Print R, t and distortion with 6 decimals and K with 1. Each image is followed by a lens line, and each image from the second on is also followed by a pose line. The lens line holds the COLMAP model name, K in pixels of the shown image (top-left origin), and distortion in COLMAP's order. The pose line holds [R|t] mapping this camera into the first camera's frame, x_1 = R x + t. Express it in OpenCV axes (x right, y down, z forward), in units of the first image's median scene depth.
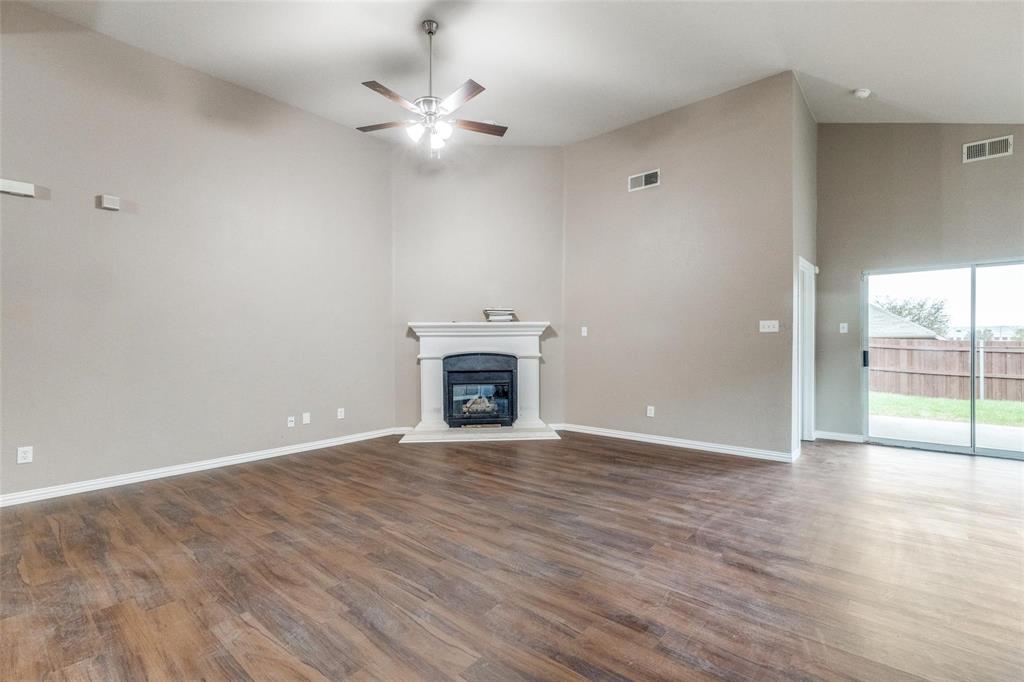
lens RADIAL K [[456.0, 0, 526.8], [0, 456.0, 342.5], [0, 0, 1]] dist [0.015231, 0.000636]
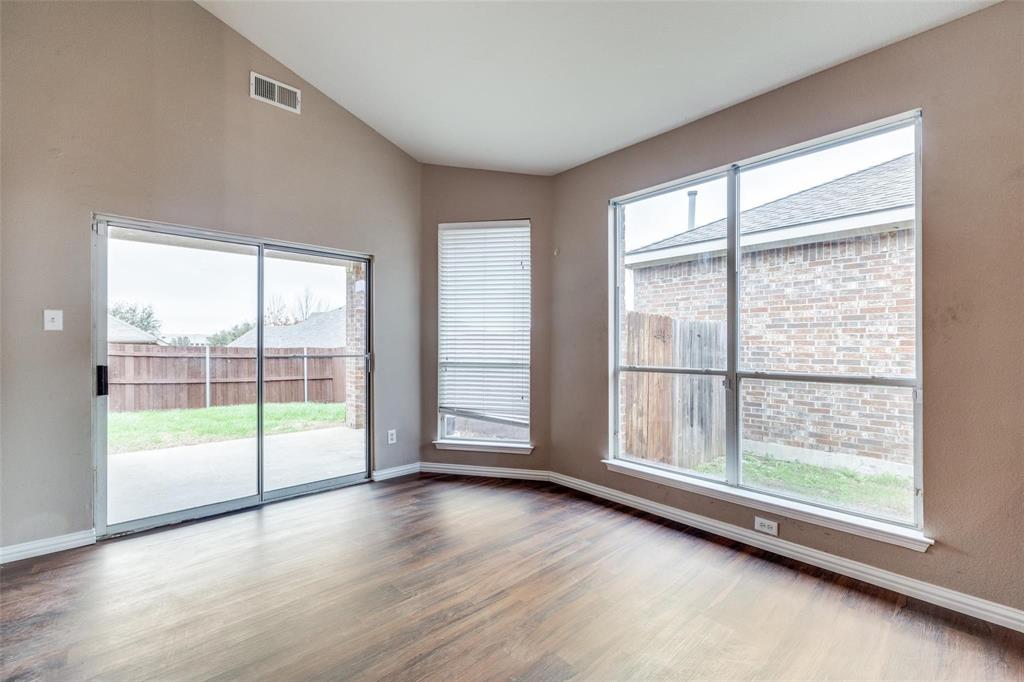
lens RADIAL K [[425.7, 0, 497.1], [0, 425.7, 349.4], [0, 0, 1]] dist [-0.001012, -0.000505]
pose [[0.145694, -0.000504, 0.989330, 0.357150], [-0.005567, 0.999984, 0.001329, -0.005079], [-0.989314, -0.005701, 0.145689, 0.535848]]
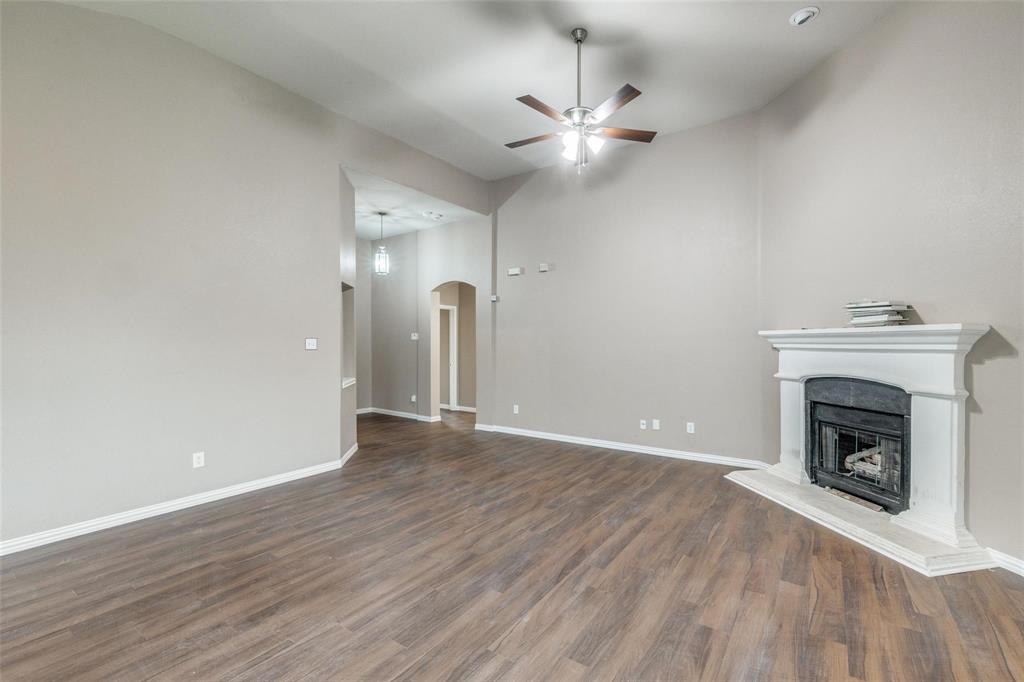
lens RADIAL K [[442.5, 0, 510.5], [0, 442.5, 347.4], [0, 0, 1]] dist [0.005542, 0.000848]
pose [[0.074278, 0.015315, -0.997120, 0.597161], [0.004576, 0.999866, 0.015698, -0.038578], [0.997227, -0.005729, 0.074198, 0.658807]]
